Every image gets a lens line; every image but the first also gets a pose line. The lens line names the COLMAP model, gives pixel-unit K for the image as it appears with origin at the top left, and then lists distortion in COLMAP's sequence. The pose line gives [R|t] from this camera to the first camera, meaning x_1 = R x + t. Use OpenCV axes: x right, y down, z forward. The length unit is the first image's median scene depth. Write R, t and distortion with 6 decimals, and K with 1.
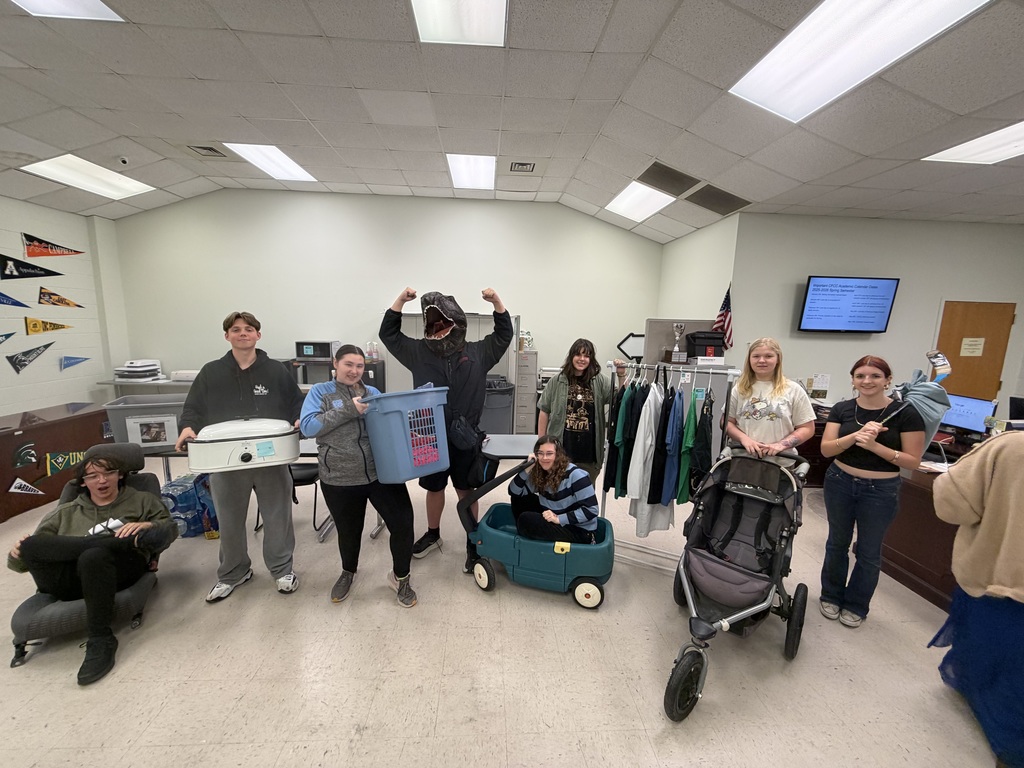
lens RADIAL K [[411.7, 0, 509.1], [0, 411.7, 382.3], [0, 0, 1]] dist [-0.001393, -0.000172]
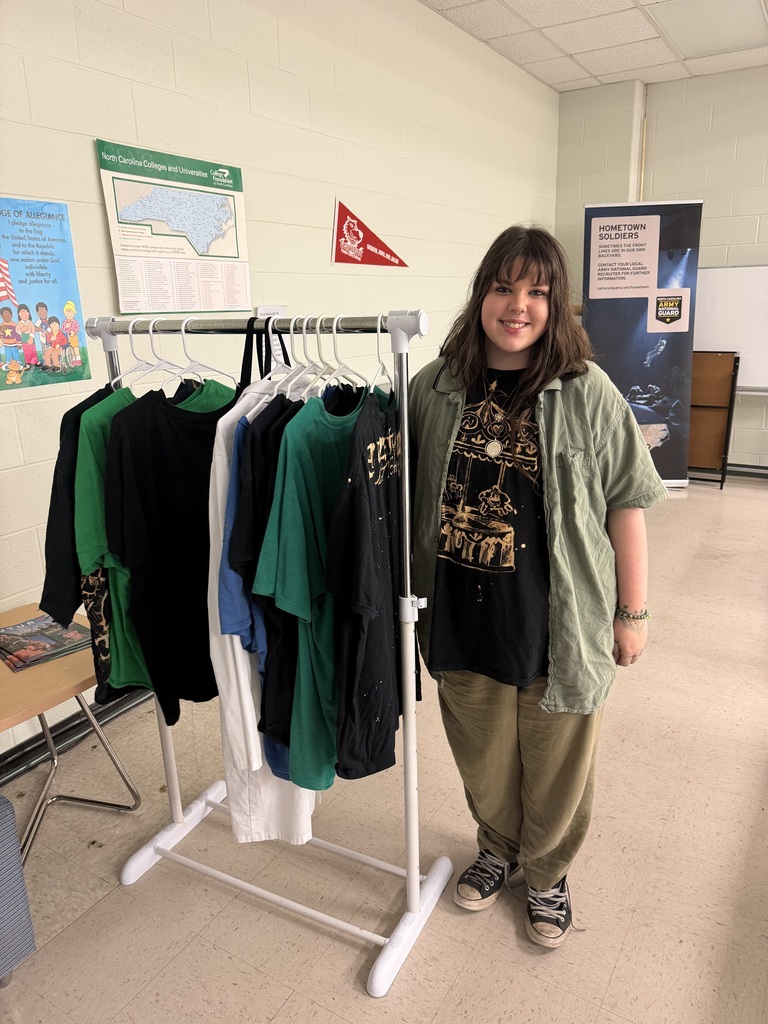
lens RADIAL K [[729.1, 0, 385.9], [0, 729.1, 514.5], [0, 0, 1]] dist [-0.011561, -0.011026]
pose [[0.823453, 0.104817, -0.557618, 0.386990], [-0.027434, 0.988994, 0.145391, 0.011040], [0.566720, -0.104426, 0.817266, 0.558042]]
